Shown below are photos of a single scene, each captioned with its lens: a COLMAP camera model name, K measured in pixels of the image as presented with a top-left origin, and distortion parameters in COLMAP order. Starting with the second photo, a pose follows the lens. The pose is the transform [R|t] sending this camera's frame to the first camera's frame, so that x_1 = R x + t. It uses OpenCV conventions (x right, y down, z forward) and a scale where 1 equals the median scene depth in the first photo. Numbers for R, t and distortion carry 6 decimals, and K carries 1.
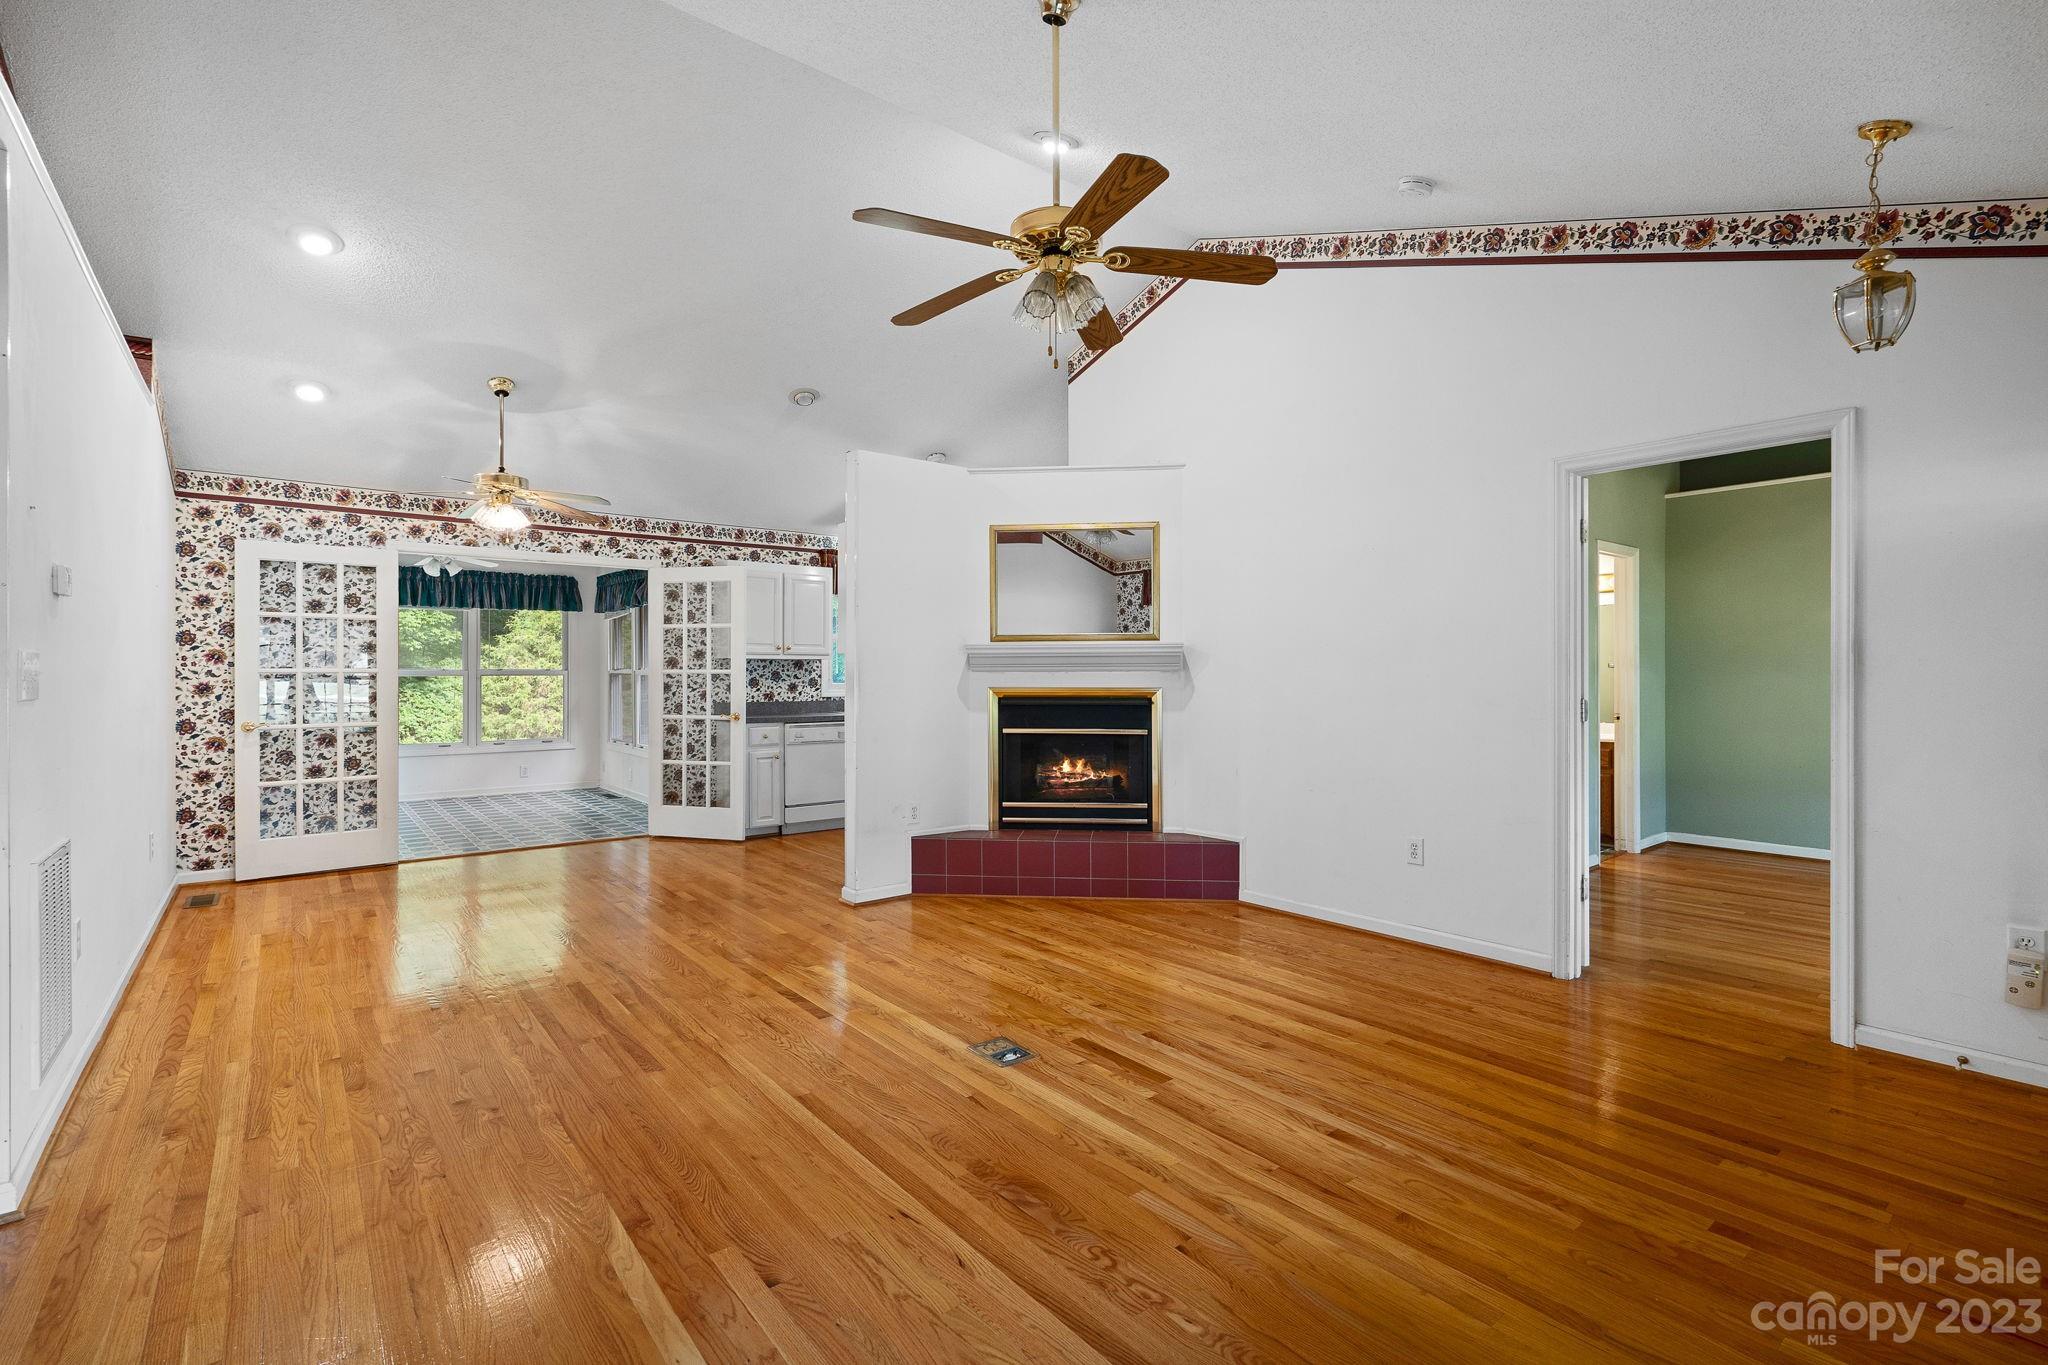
lens RADIAL K [[931.5, 0, 1023.5], [0, 931.5, 671.7], [0, 0, 1]] dist [-0.006454, 0.004107]
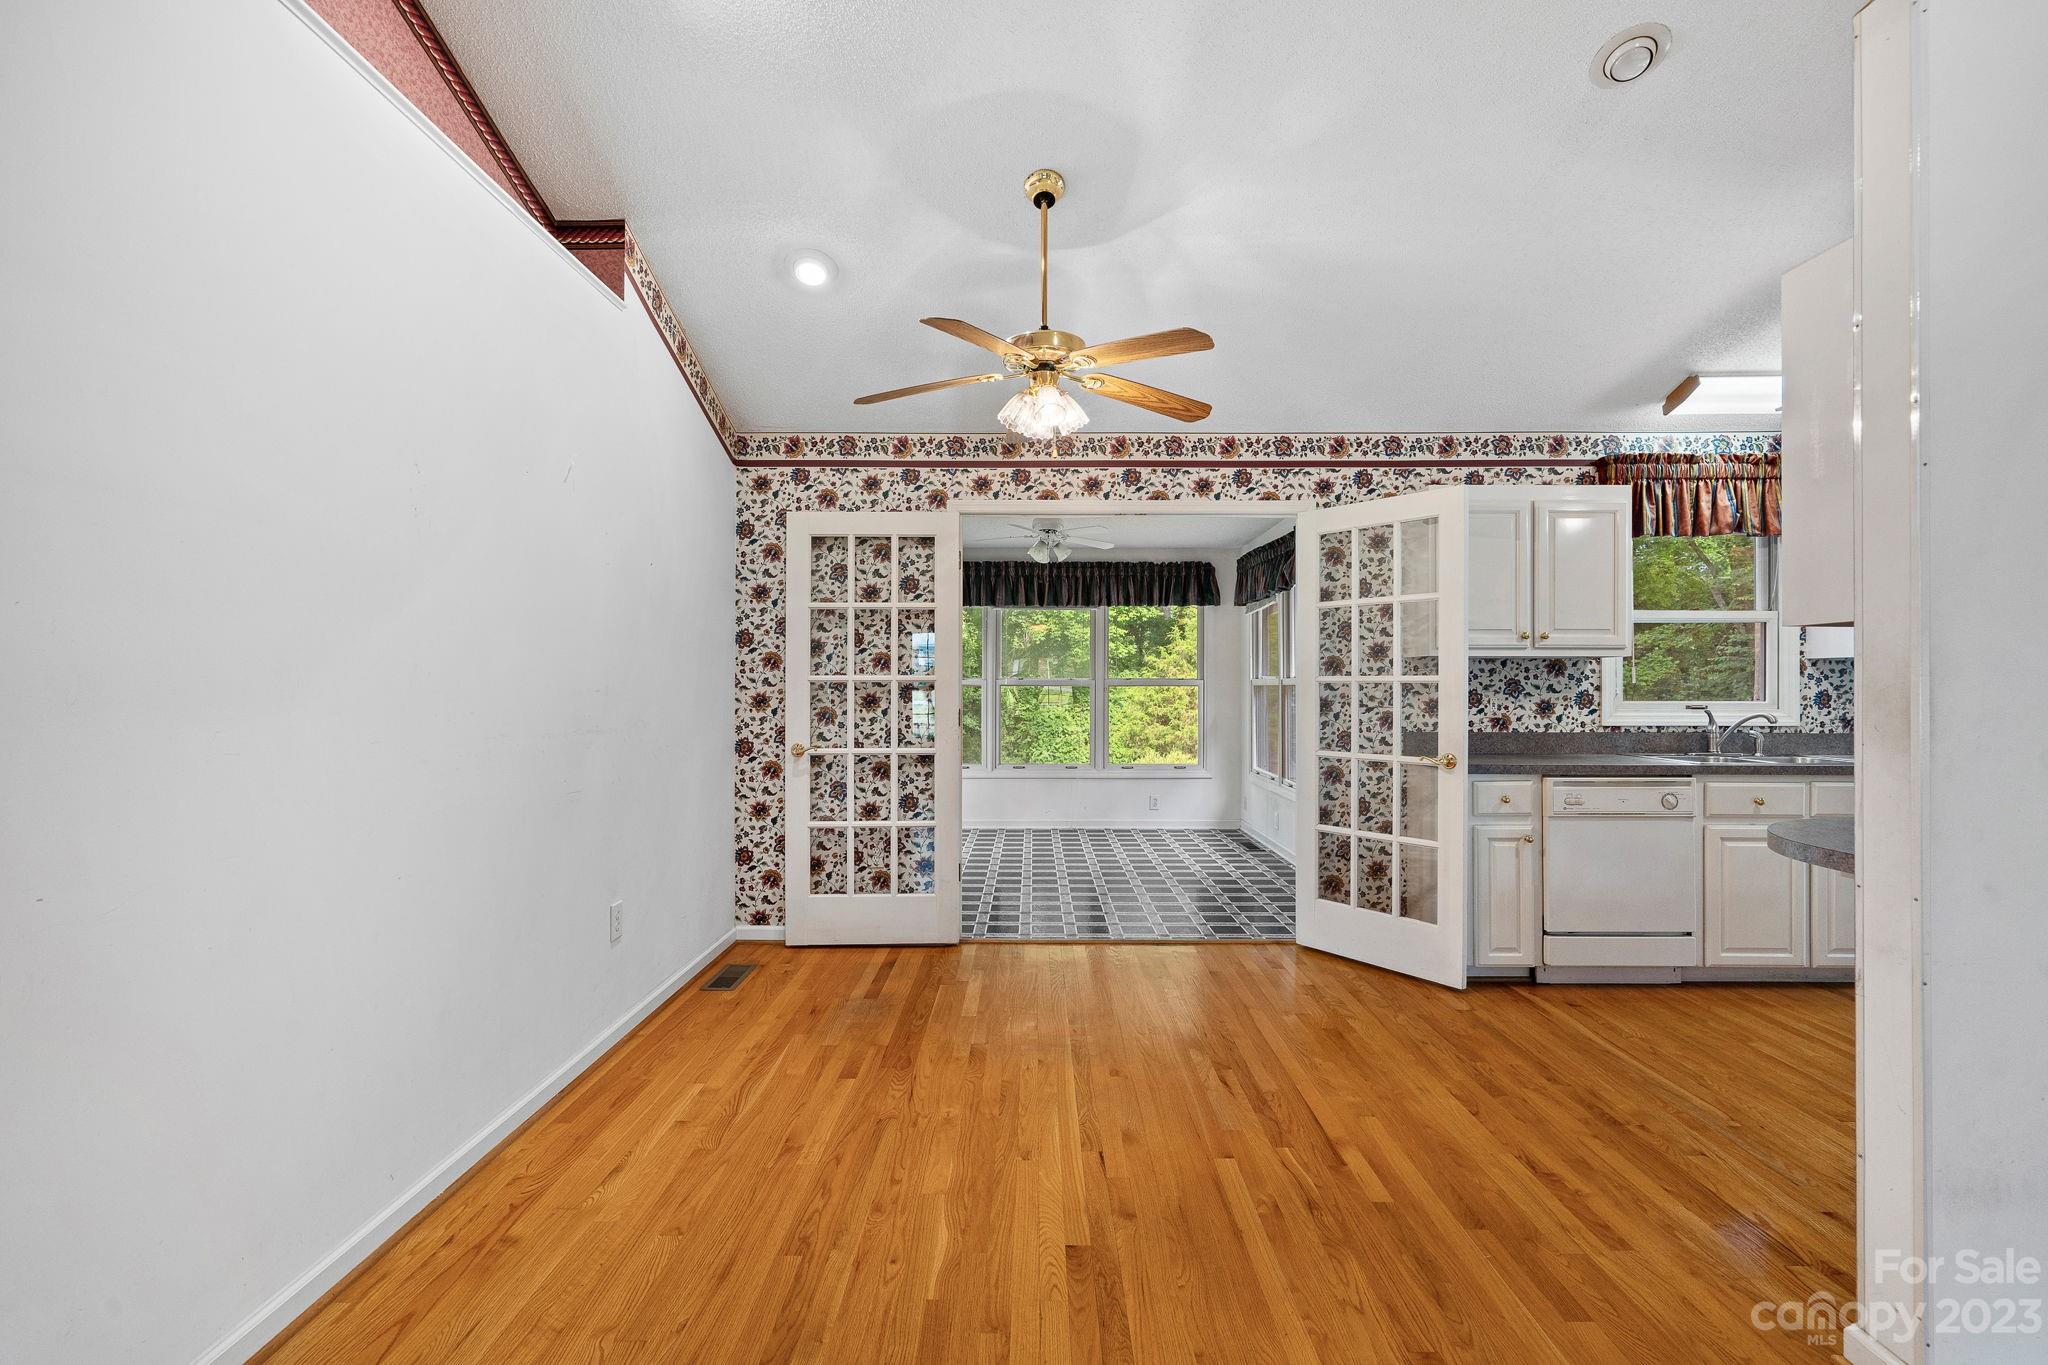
lens RADIAL K [[931.5, 0, 1017.7], [0, 931.5, 679.6], [0, 0, 1]] dist [-0.006454, 0.004107]
pose [[0.772526, -0.002338, -0.634979, -0.196560], [-0.000413, 0.999991, -0.004184, 0.003283], [0.634983, 0.003494, 0.772518, 0.520008]]
